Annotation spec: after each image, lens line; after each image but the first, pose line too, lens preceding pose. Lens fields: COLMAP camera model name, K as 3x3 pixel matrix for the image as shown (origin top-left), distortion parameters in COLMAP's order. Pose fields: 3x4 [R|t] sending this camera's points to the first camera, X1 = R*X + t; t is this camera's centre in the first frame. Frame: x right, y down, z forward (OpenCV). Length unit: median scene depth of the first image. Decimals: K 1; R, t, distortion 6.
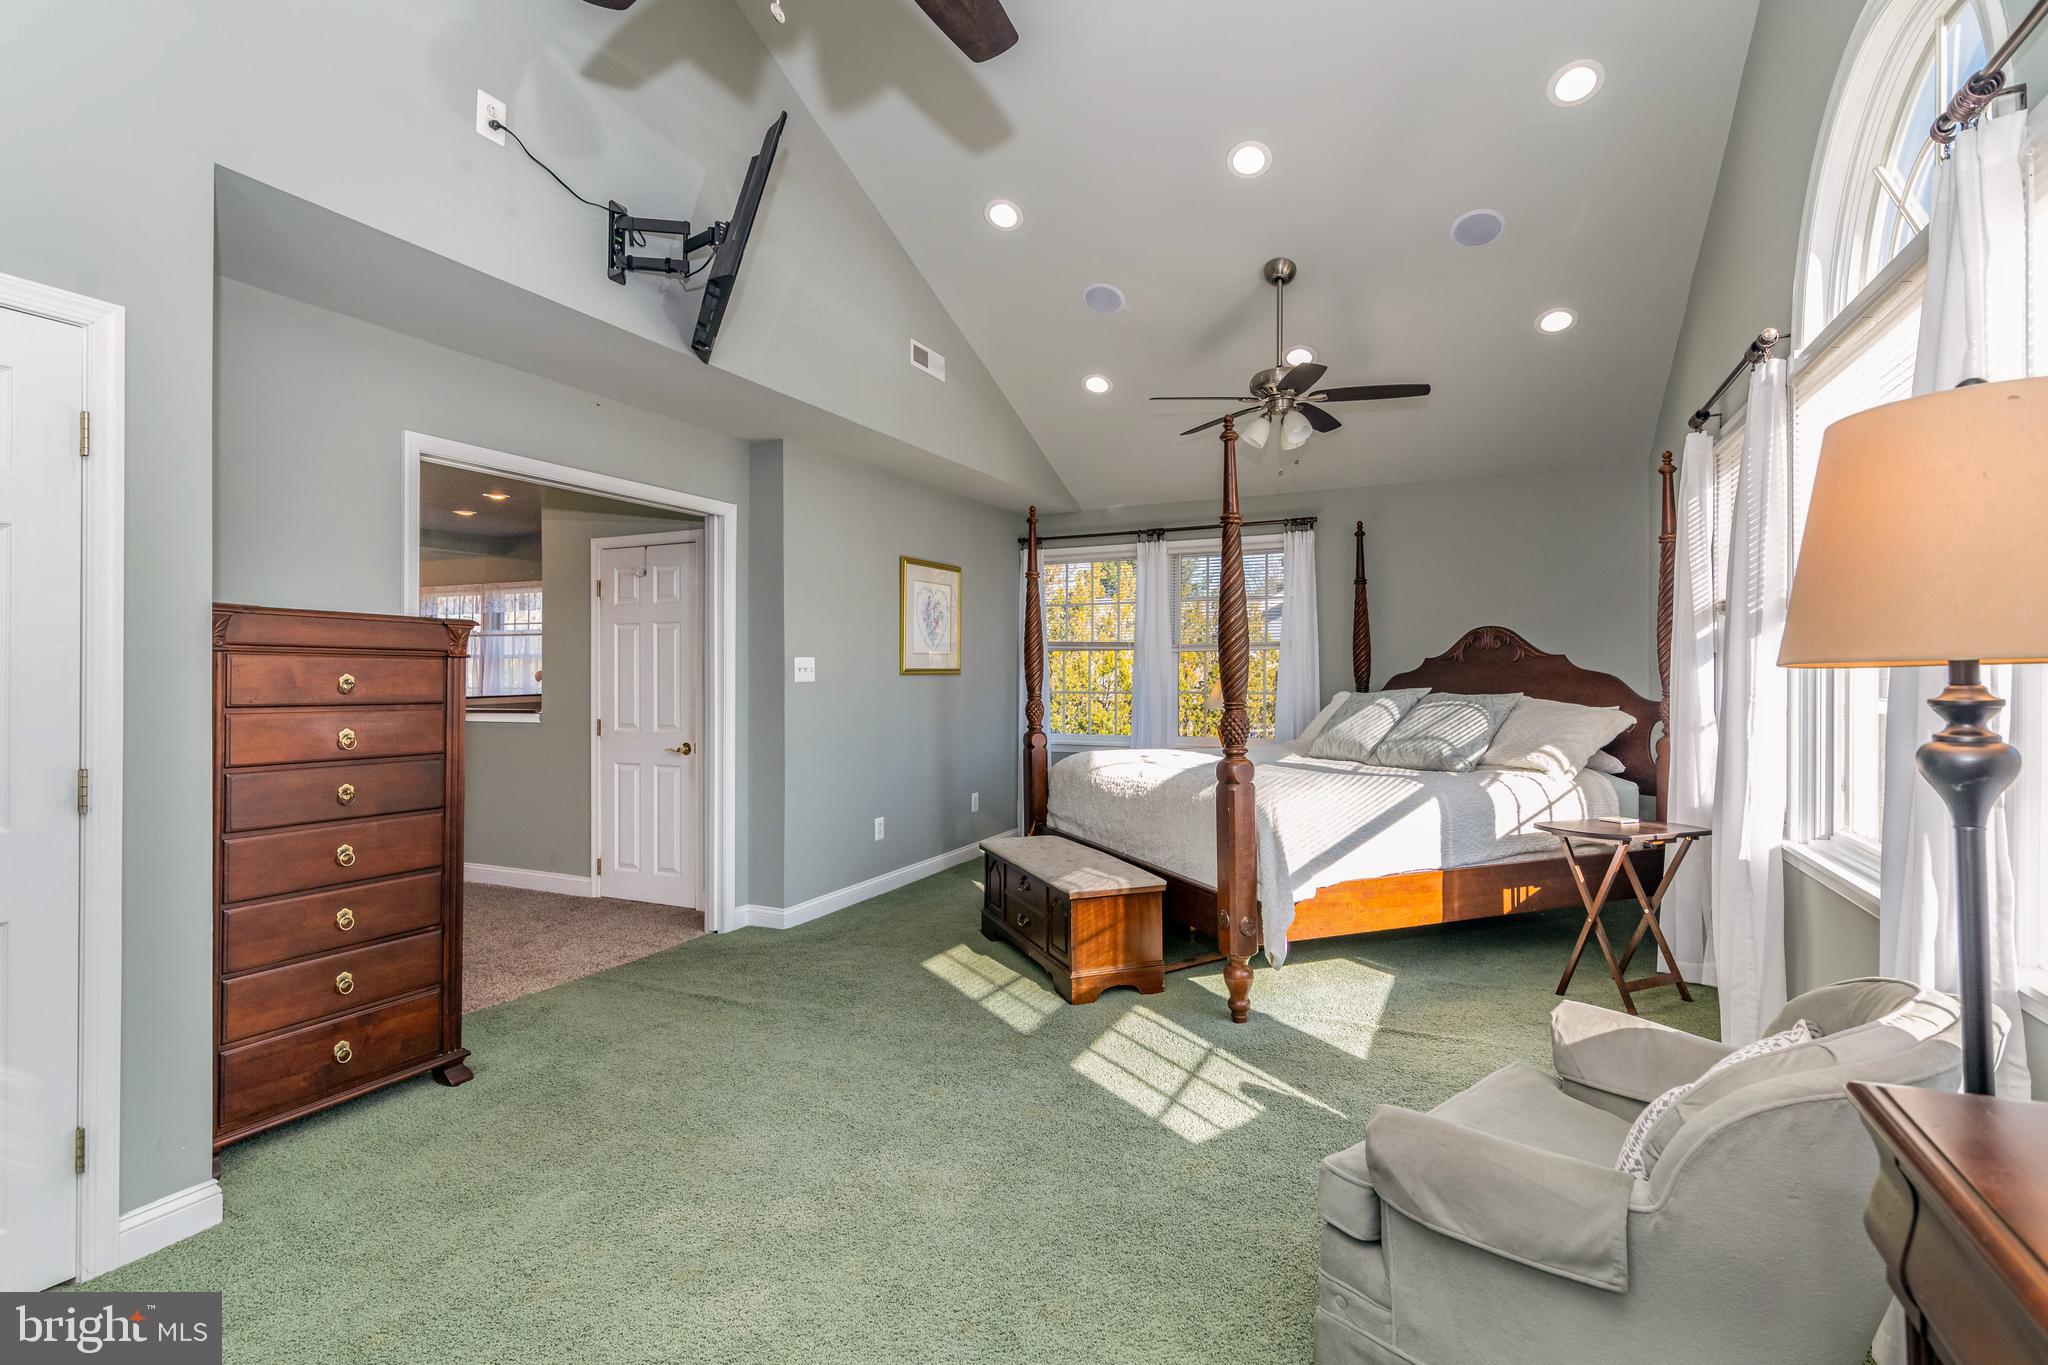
lens RADIAL K [[950.2, 0, 1023.7], [0, 950.2, 681.3], [0, 0, 1]] dist [0.002509, 0.000062]
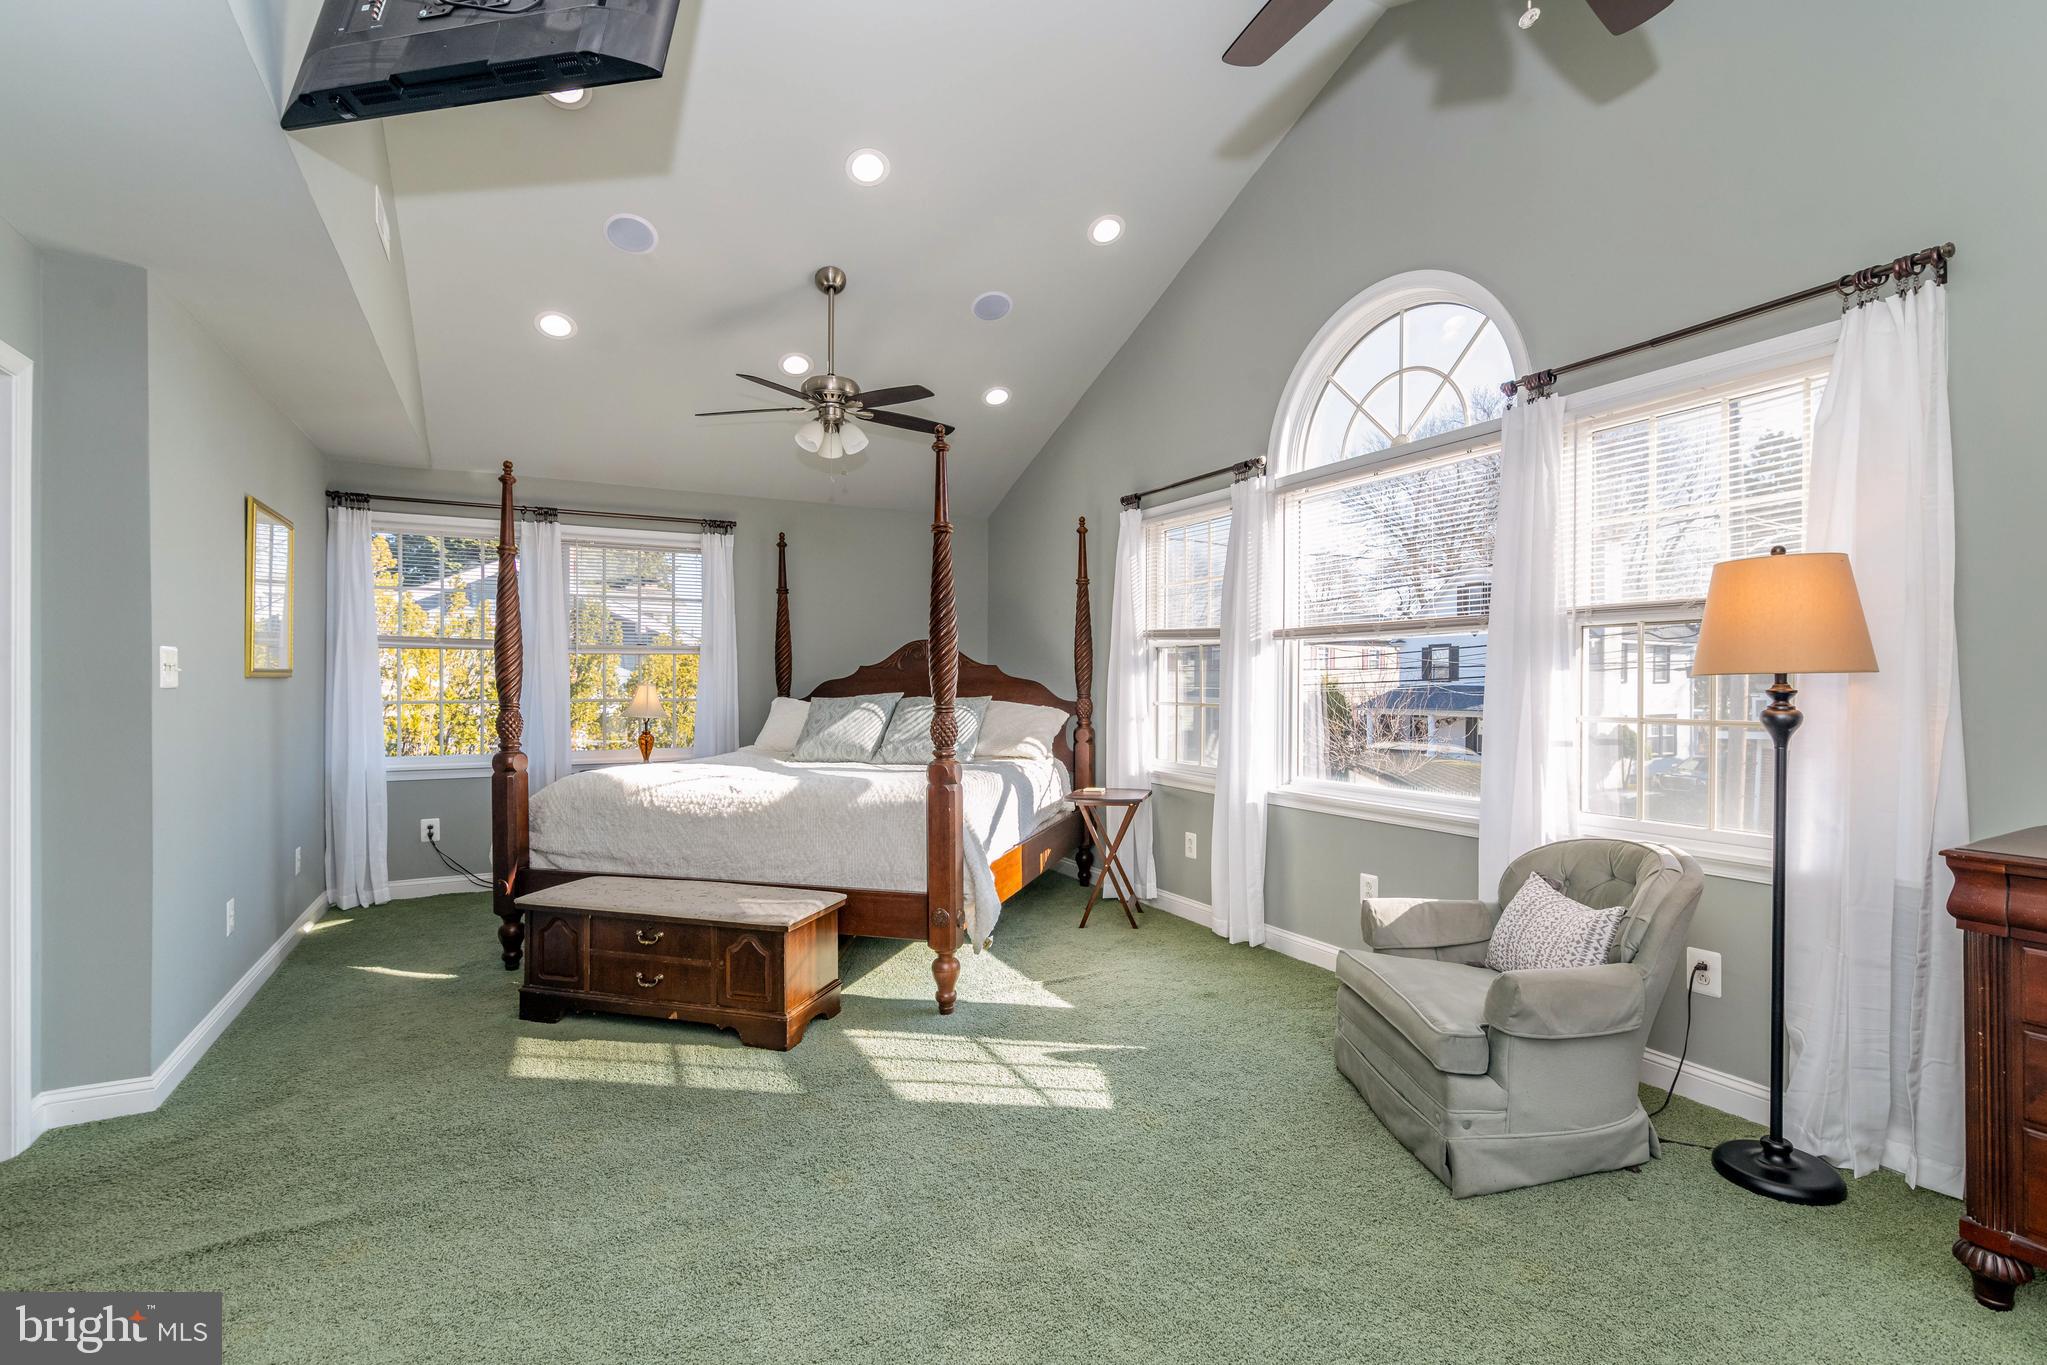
lens RADIAL K [[949.7, 0, 983.4], [0, 949.7, 697.5], [0, 0, 1]] dist [0.002509, 0.000062]
pose [[0.609370, -0.009317, 0.792831, -0.500045], [0.002703, 0.999950, 0.009673, 0.002449], [-0.792882, -0.003751, 0.609364, 0.295385]]
